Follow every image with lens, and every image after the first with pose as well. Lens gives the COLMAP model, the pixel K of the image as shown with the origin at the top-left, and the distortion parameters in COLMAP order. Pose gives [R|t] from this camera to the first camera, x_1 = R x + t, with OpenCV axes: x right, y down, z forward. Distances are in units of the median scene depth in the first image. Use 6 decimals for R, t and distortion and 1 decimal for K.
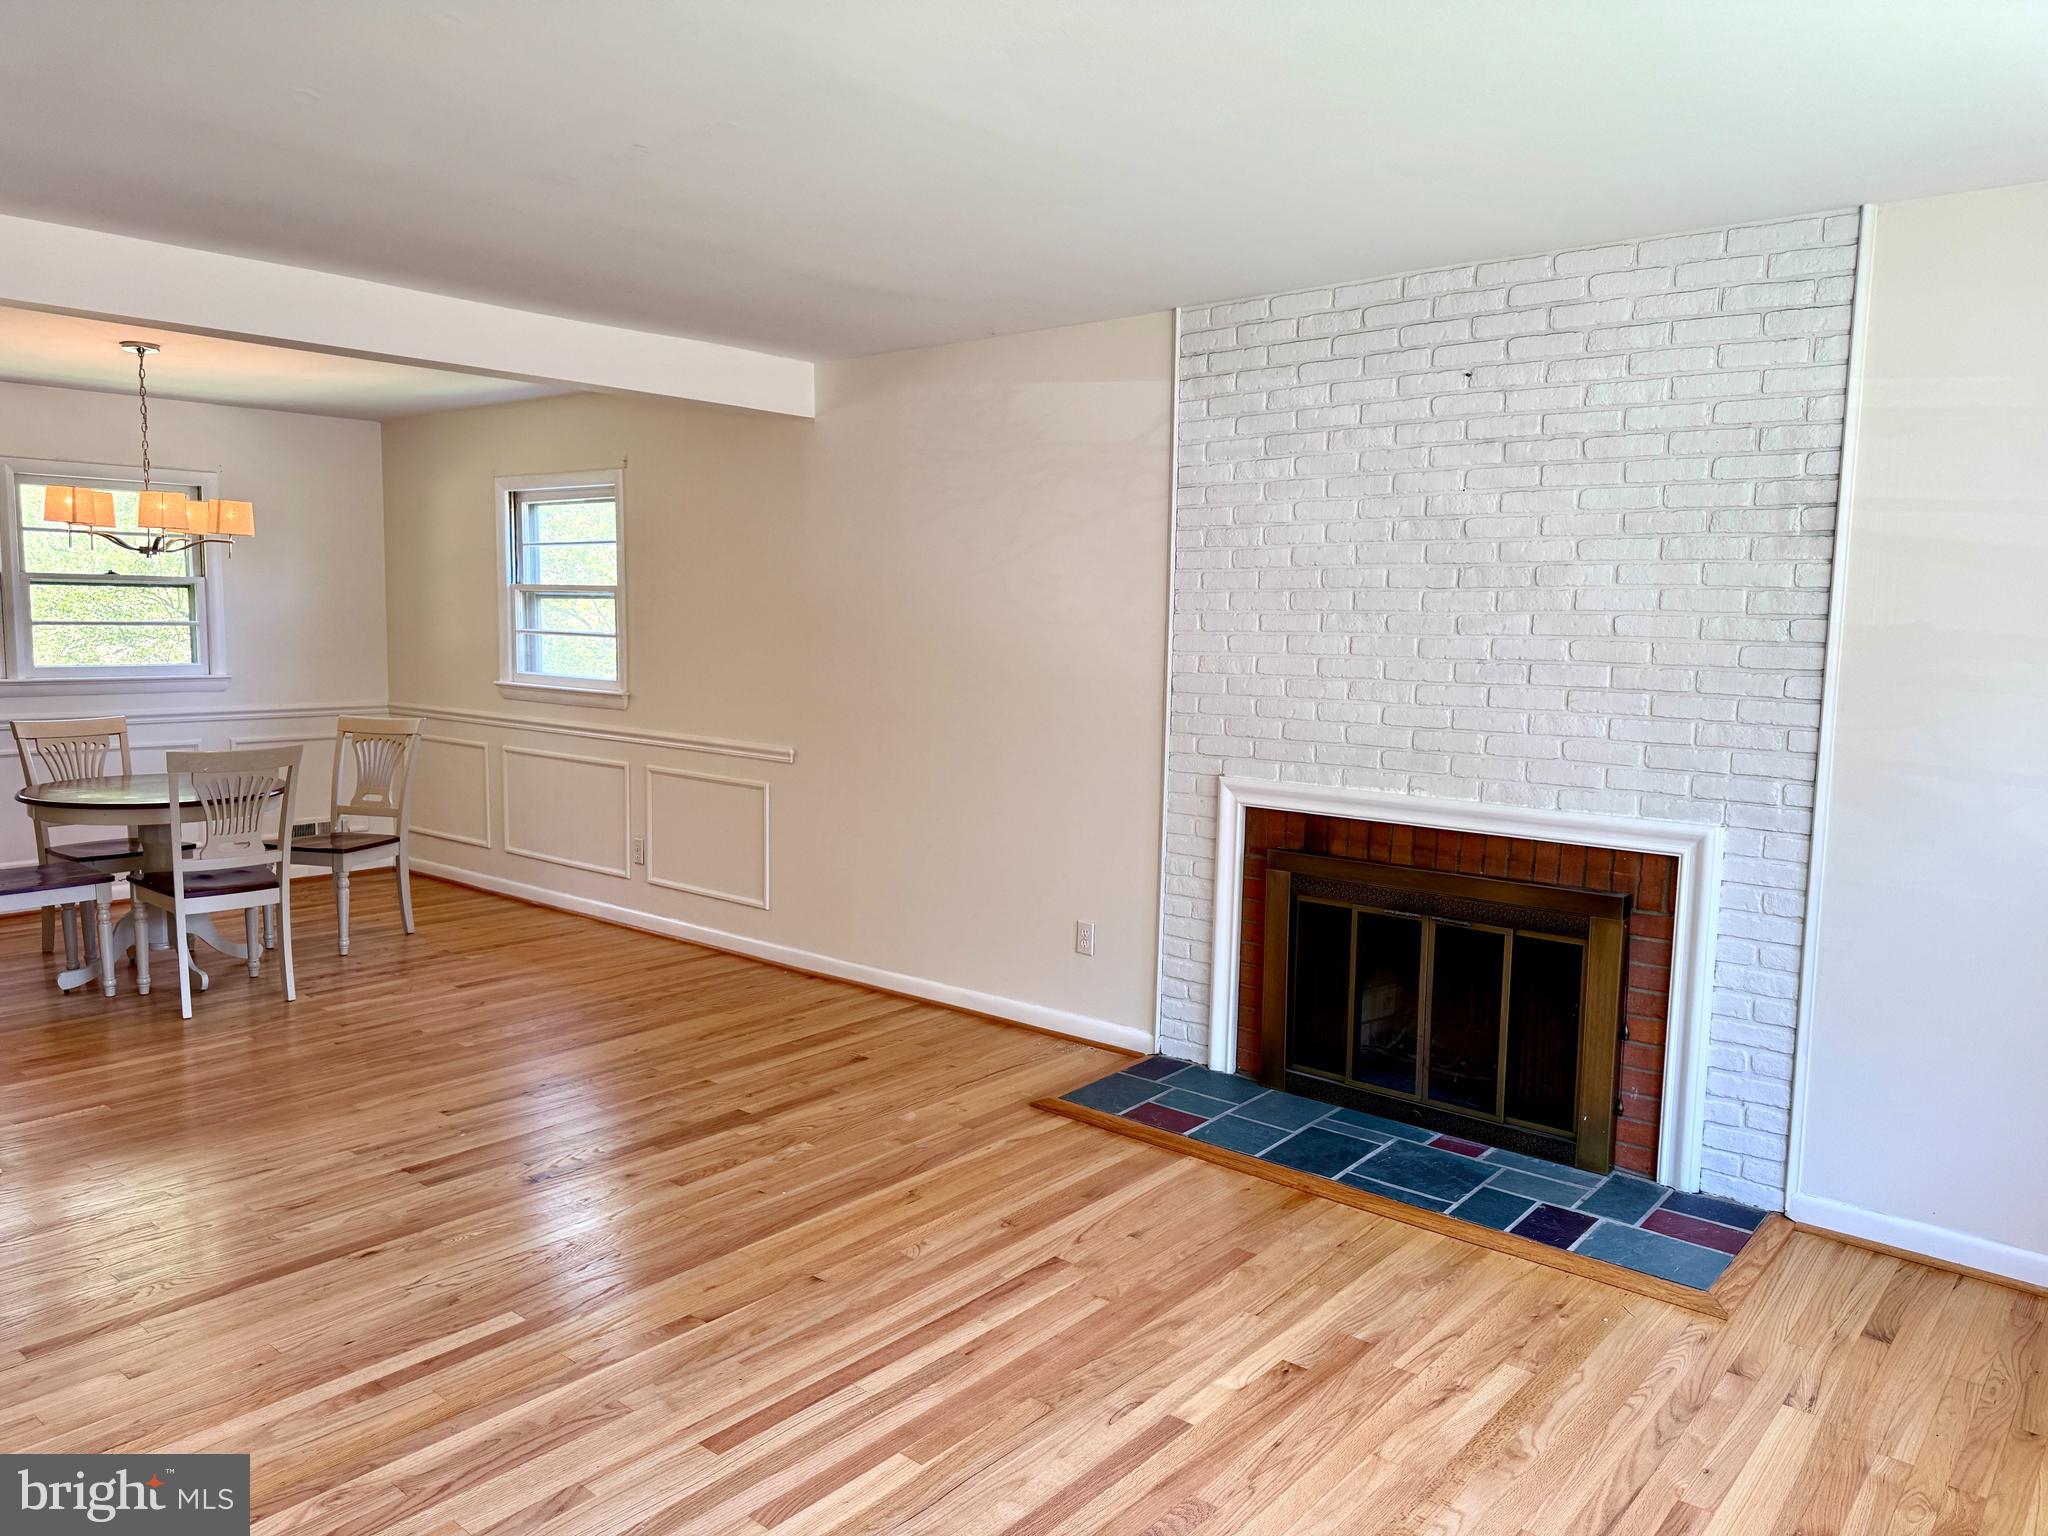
lens RADIAL K [[1433.4, 0, 1020.7], [0, 1433.4, 784.3], [0, 0, 1]] dist [0.097598, -0.172981]
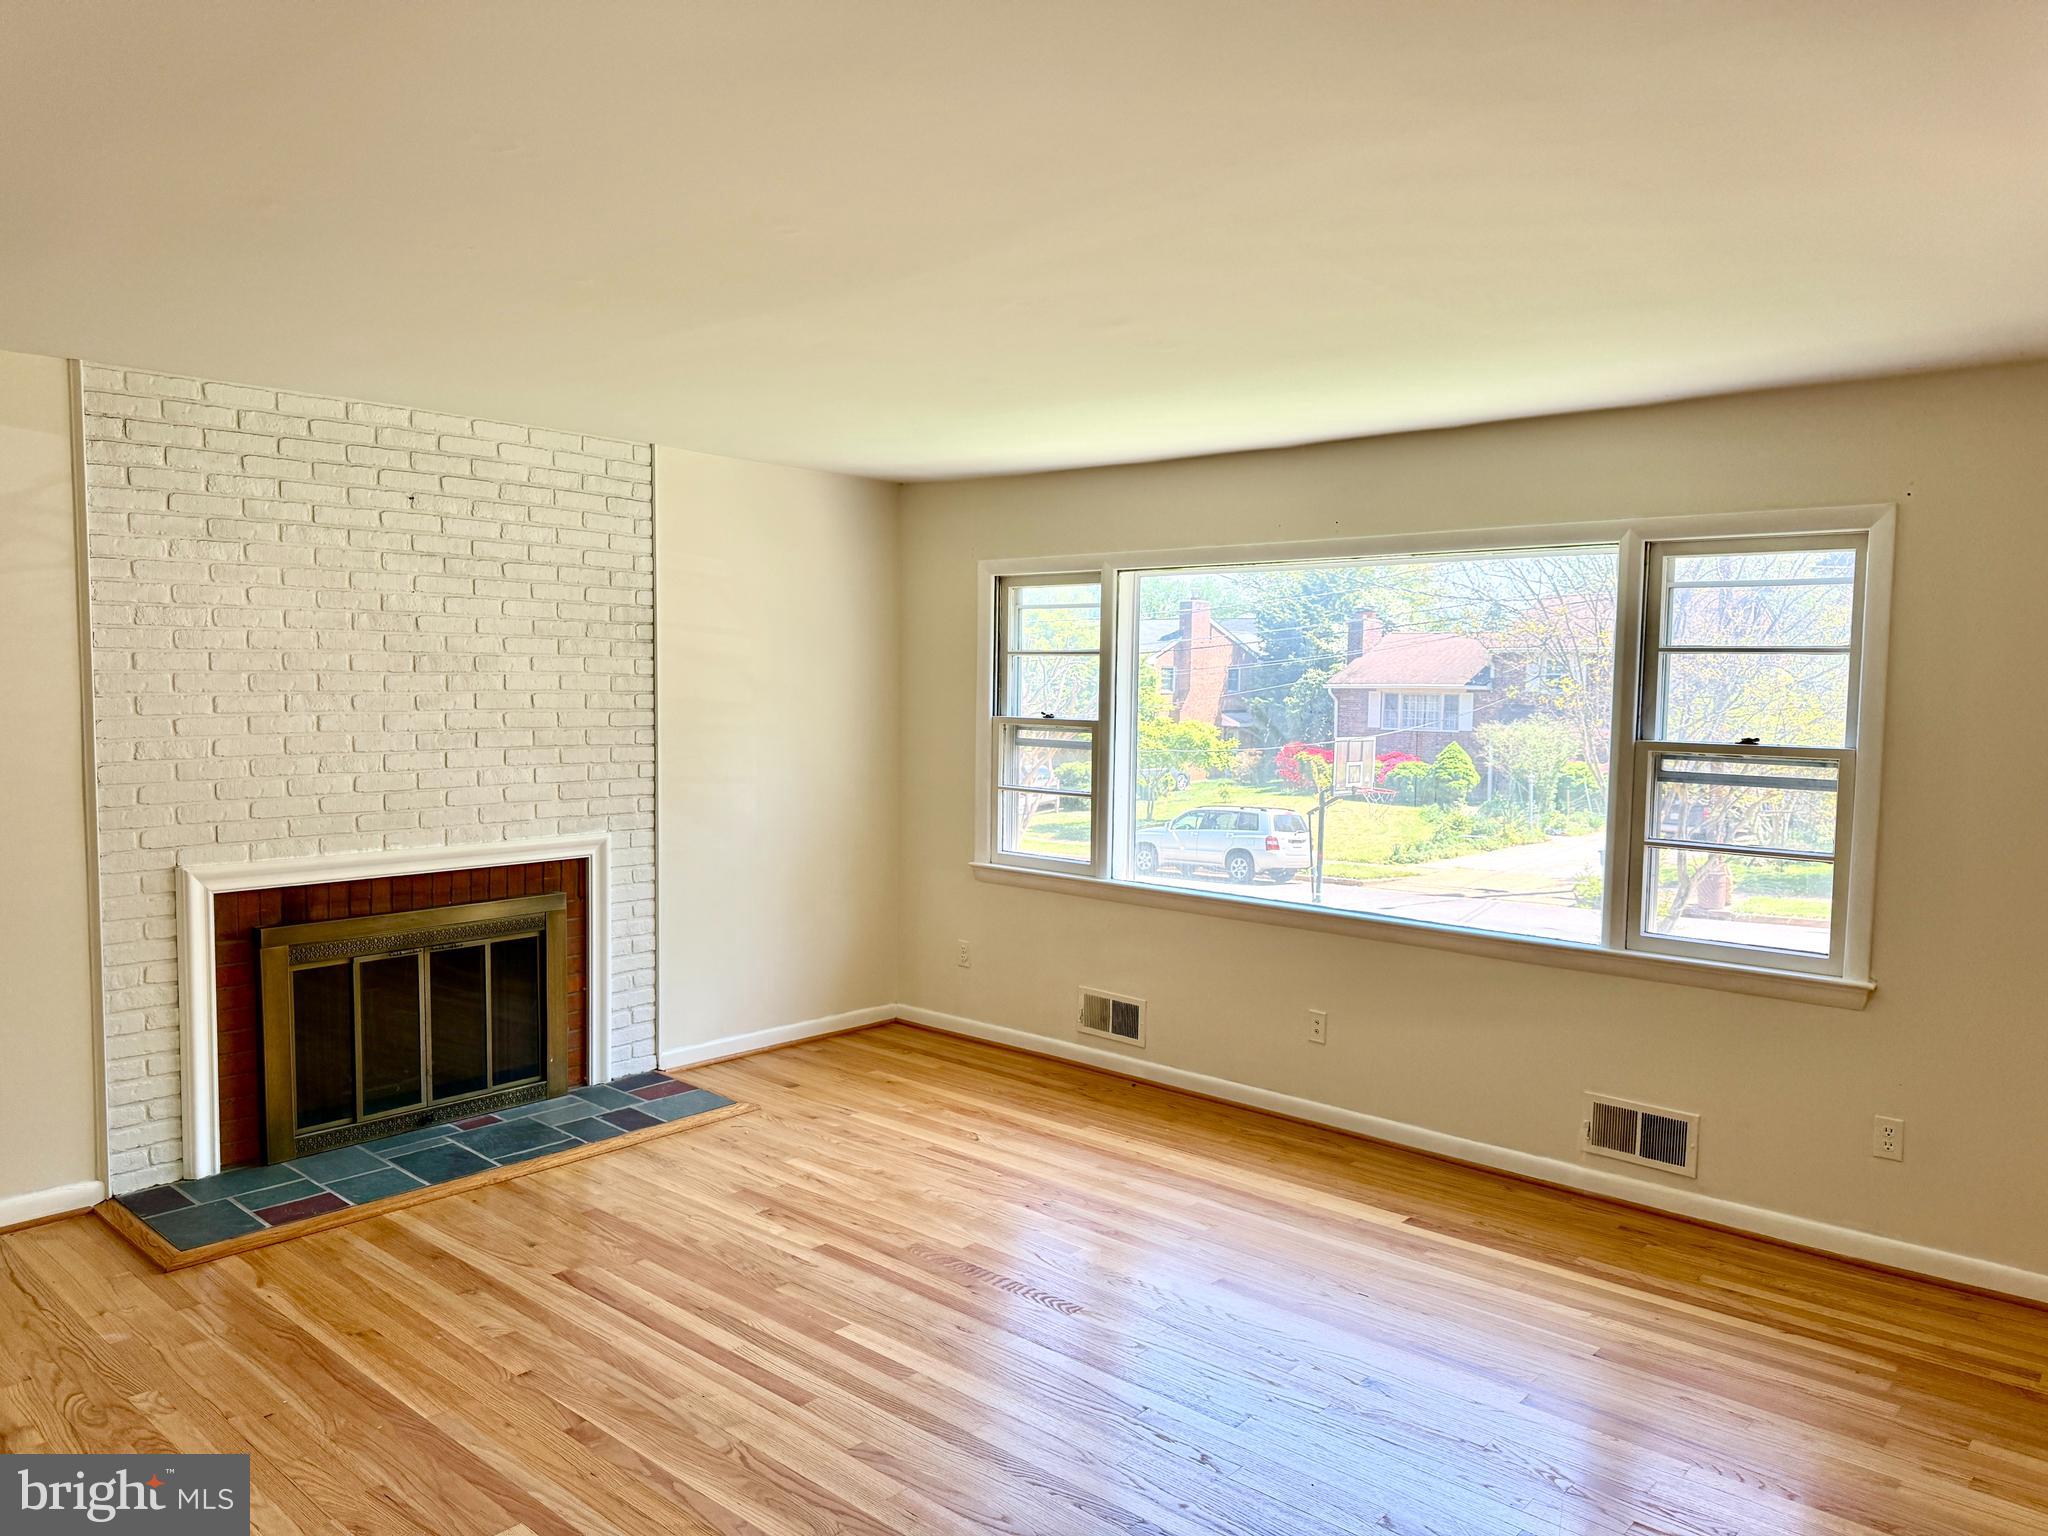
lens RADIAL K [[1449.3, 0, 1024.8], [0, 1449.3, 786.9], [0, 0, 1]] dist [0.085947, -0.134115]
pose [[0.019016, -0.095758, 0.995223, -0.951748], [0.105718, 0.990015, 0.093237, -0.106187], [-0.994214, 0.103440, 0.028950, 0.493489]]
